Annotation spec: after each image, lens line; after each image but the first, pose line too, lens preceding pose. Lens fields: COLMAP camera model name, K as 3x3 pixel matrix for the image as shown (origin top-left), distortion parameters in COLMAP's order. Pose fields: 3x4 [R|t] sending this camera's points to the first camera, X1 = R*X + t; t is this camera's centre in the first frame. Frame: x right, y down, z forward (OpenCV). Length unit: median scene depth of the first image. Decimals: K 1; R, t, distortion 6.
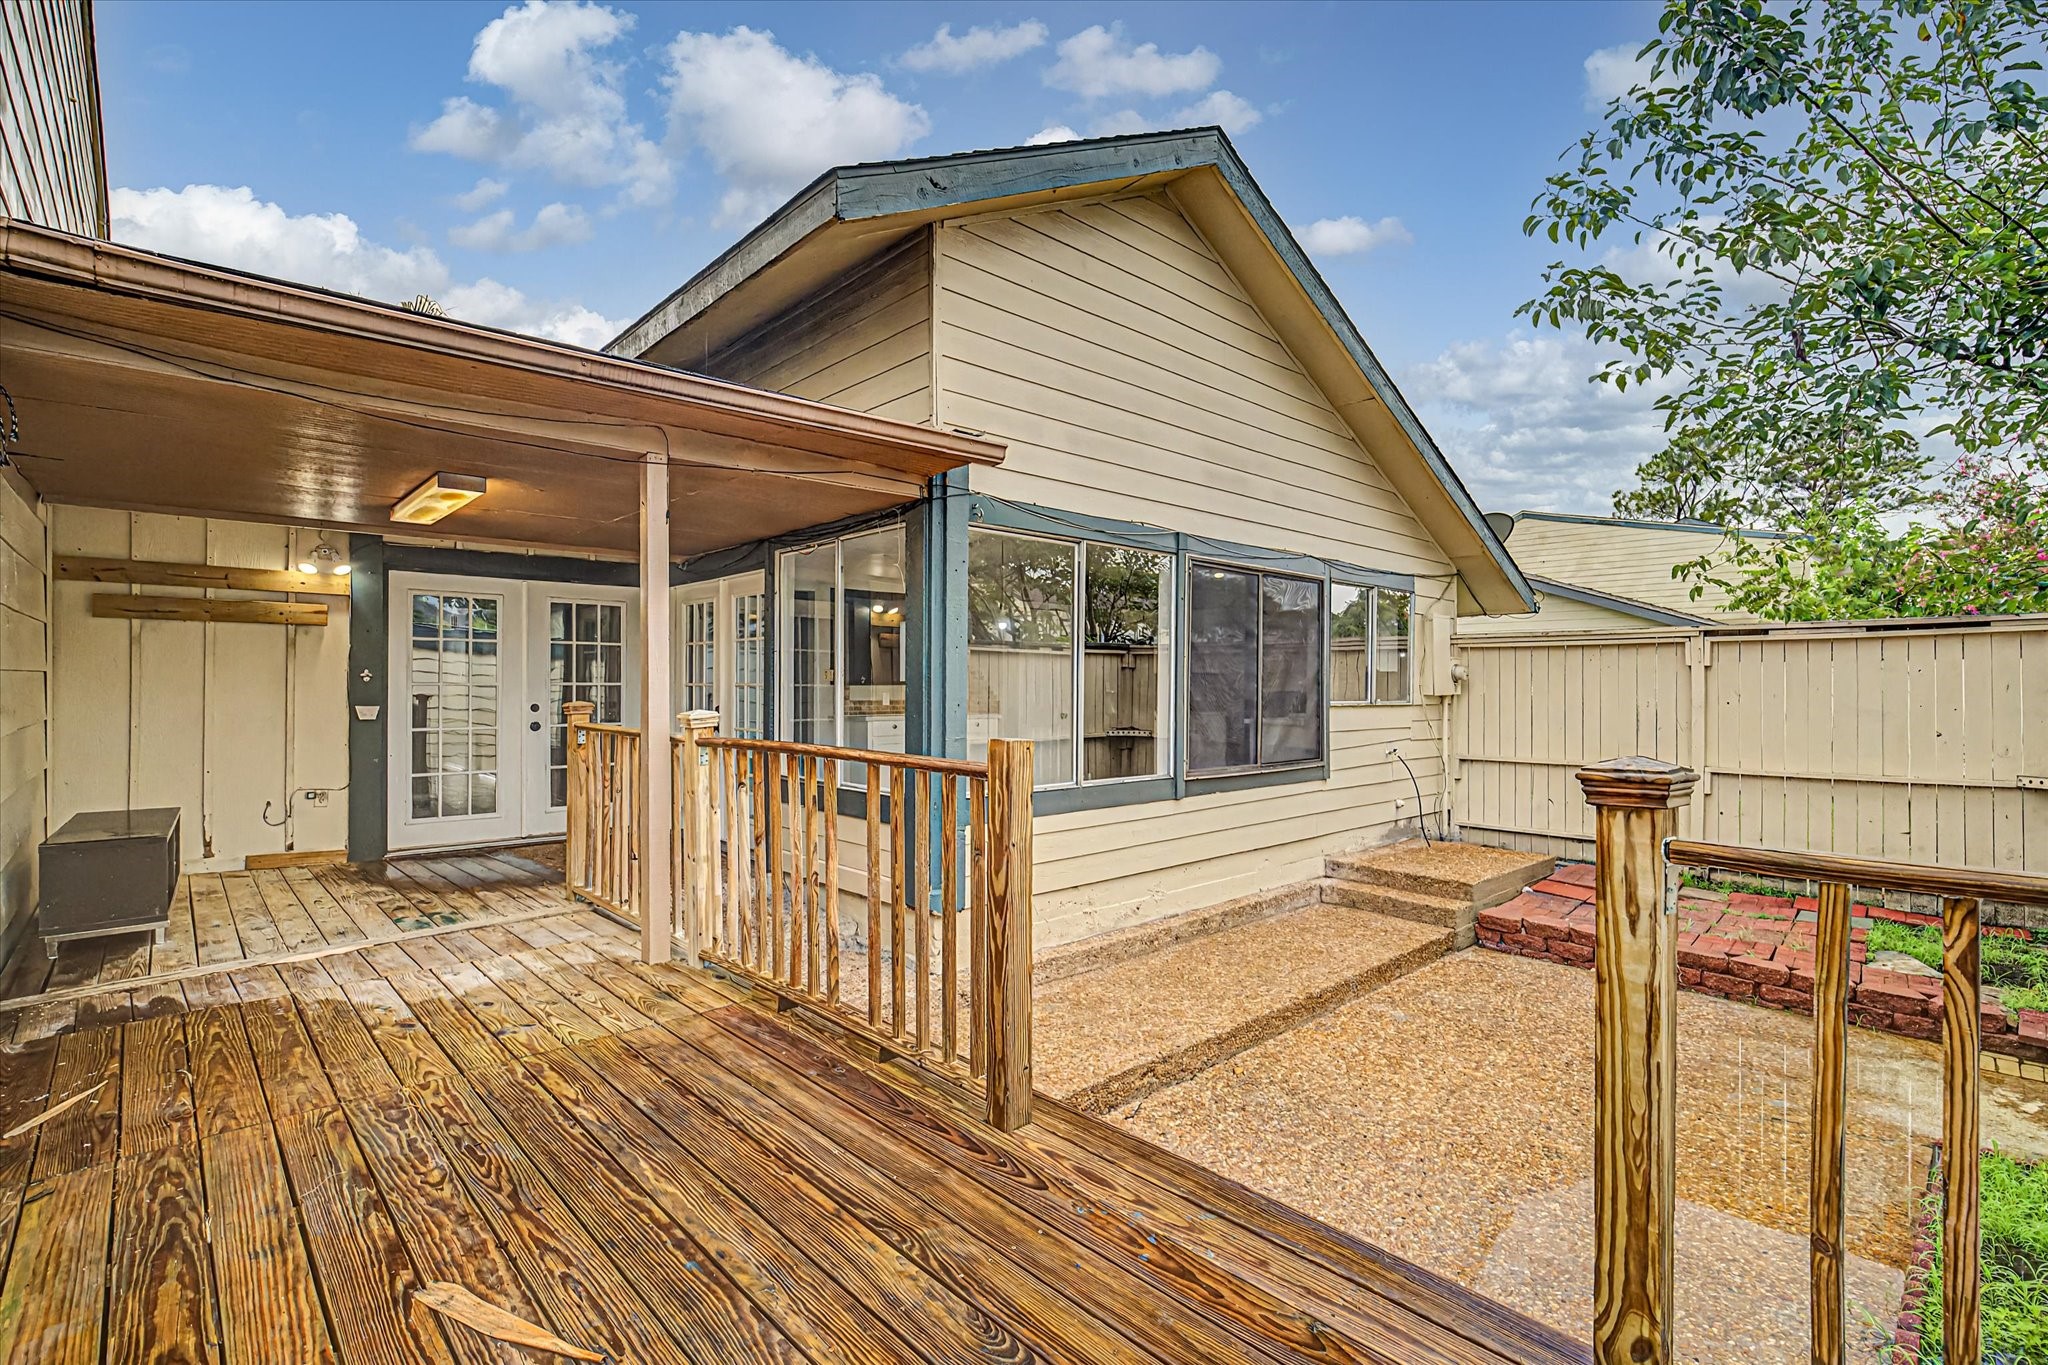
lens RADIAL K [[931.1, 0, 1062.0], [0, 931.1, 665.5], [0, 0, 1]] dist [-0.005493, 0.002145]
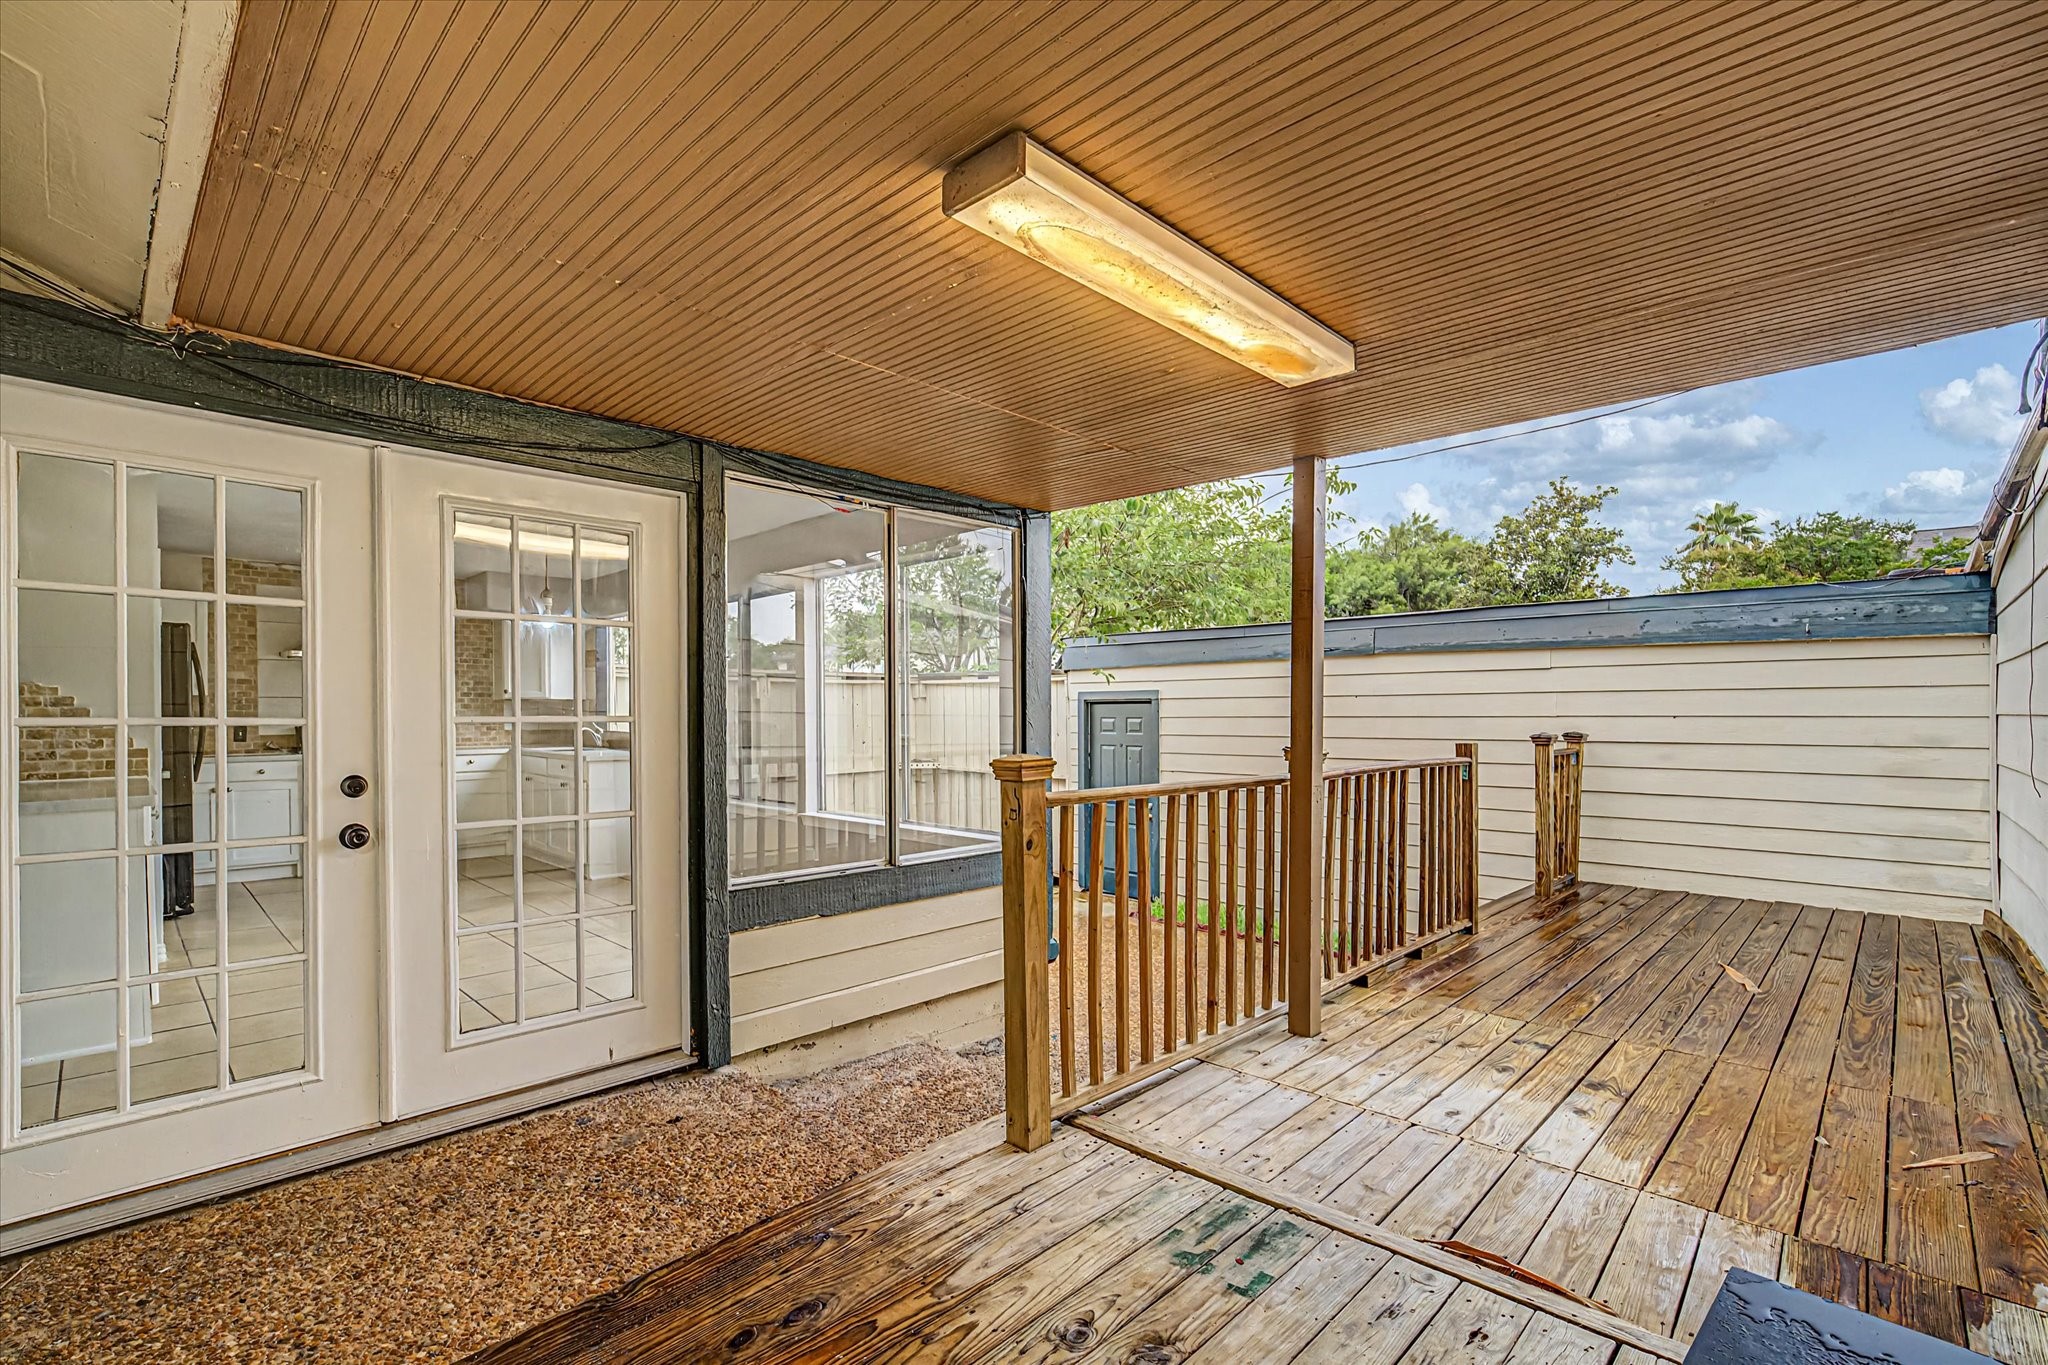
lens RADIAL K [[931.1, 0, 1036.1], [0, 931.1, 692.5], [0, 0, 1]] dist [-0.005493, 0.002145]
pose [[-0.037630, 0.020108, 0.999089, -0.873700], [-0.022841, 0.999519, -0.020977, 0.013235], [-0.999031, -0.023609, -0.037153, 0.860774]]
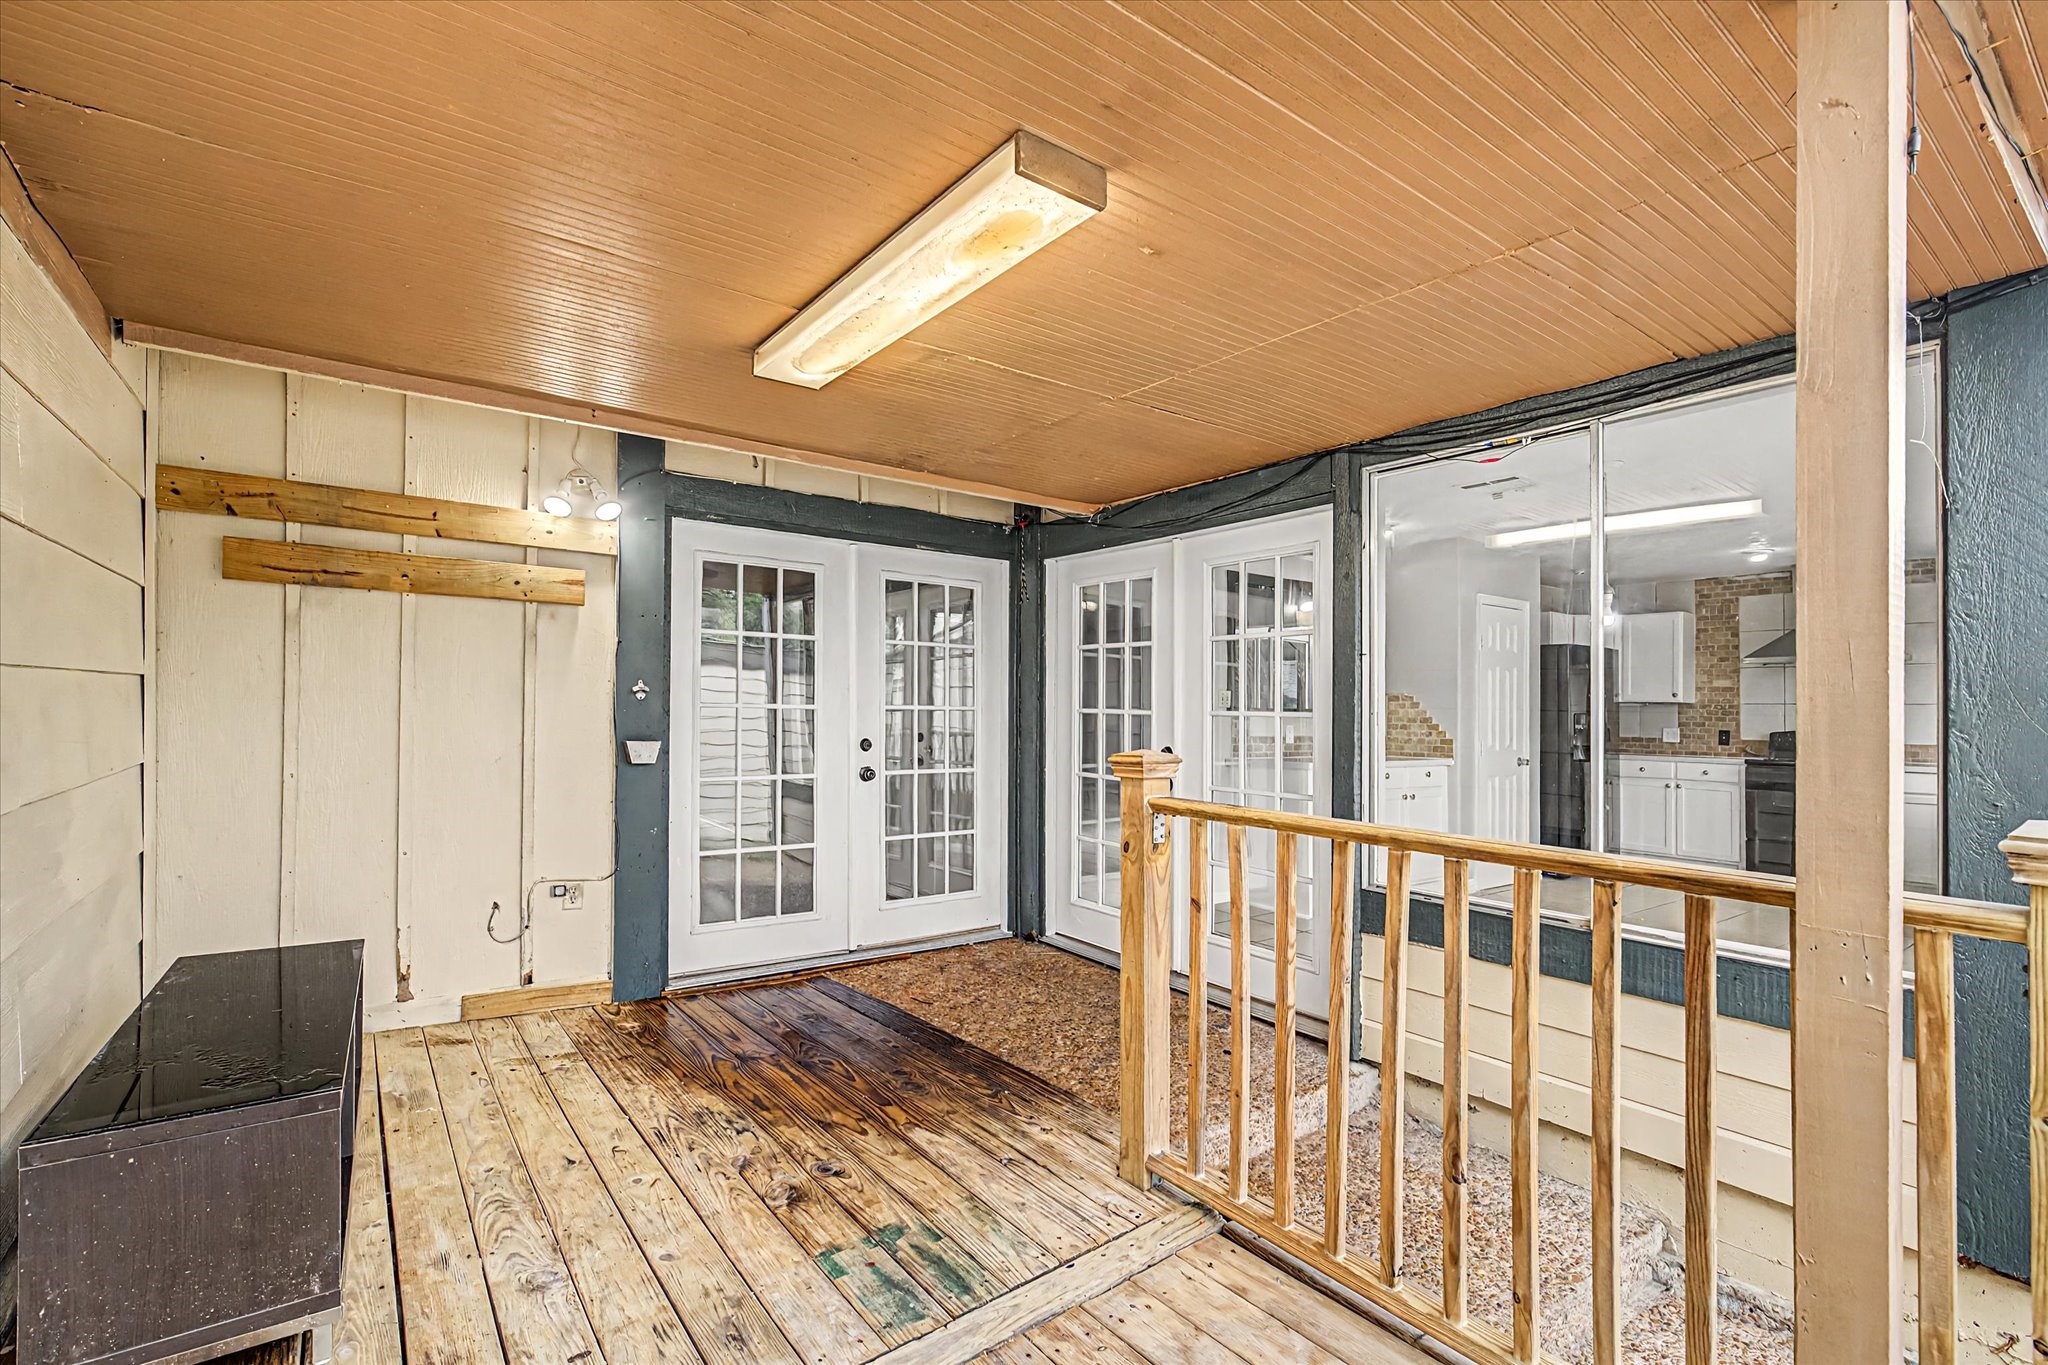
lens RADIAL K [[931.1, 0, 1037.2], [0, 931.1, 696.2], [0, 0, 1]] dist [-0.005493, 0.002145]
pose [[0.992799, 0.012382, -0.119150, -0.441901], [-0.011403, 0.999895, 0.008891, 0.006624], [0.119247, -0.007468, 0.992836, 0.453387]]
